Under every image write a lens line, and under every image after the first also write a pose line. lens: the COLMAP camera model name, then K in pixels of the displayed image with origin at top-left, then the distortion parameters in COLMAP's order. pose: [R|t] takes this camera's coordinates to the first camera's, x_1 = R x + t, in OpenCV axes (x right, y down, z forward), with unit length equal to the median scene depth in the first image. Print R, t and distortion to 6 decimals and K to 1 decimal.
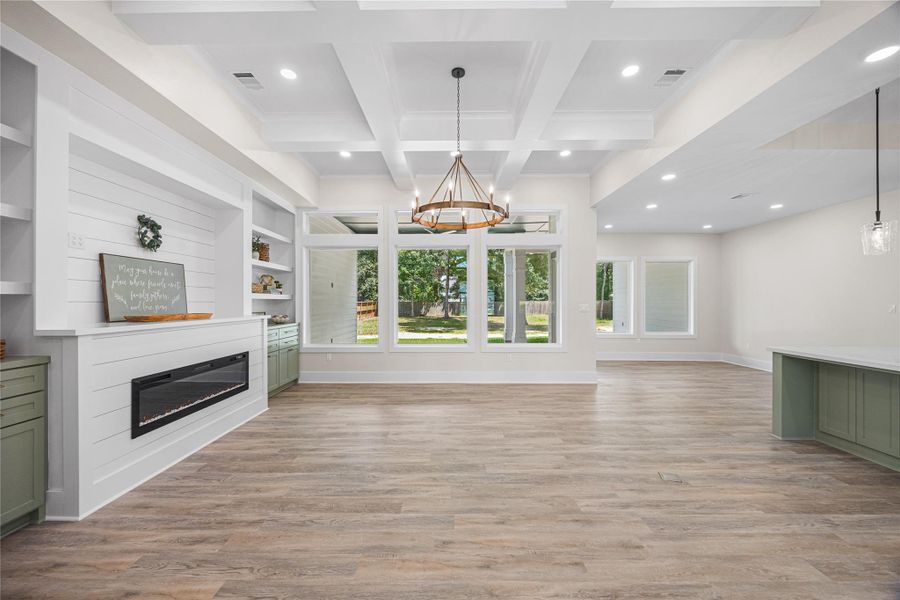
lens RADIAL K [[348.9, 0, 445.4], [0, 348.9, 298.7], [0, 0, 1]] dist [-0.003930, -0.000319]
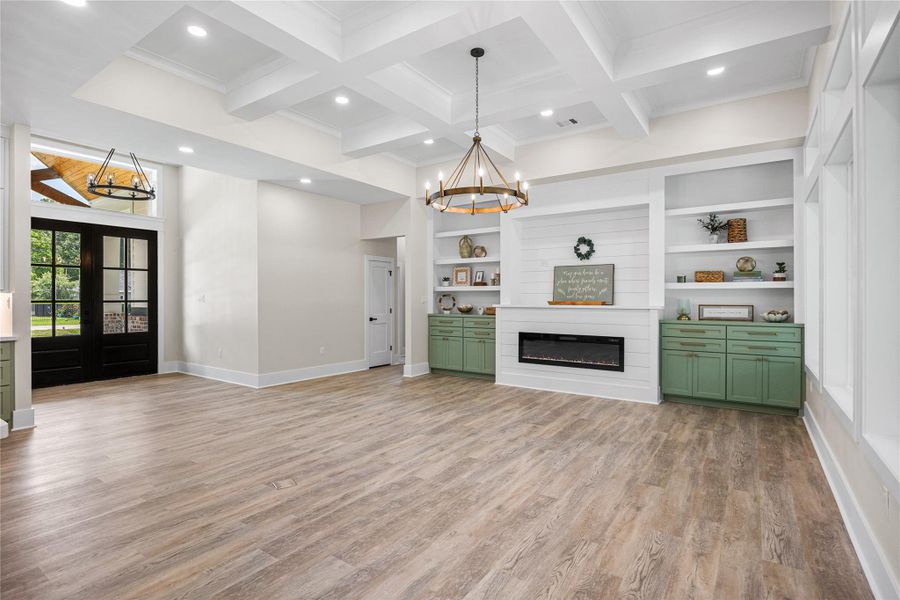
lens RADIAL K [[440.4, 0, 445.2], [0, 440.4, 302.9], [0, 0, 1]] dist [-0.007873, -0.000687]
pose [[-0.567545, 0.007662, -0.823307, 1.204467], [0.004742, 0.999971, 0.006038, 0.042386], [0.823329, -0.000477, -0.567565, 1.784296]]
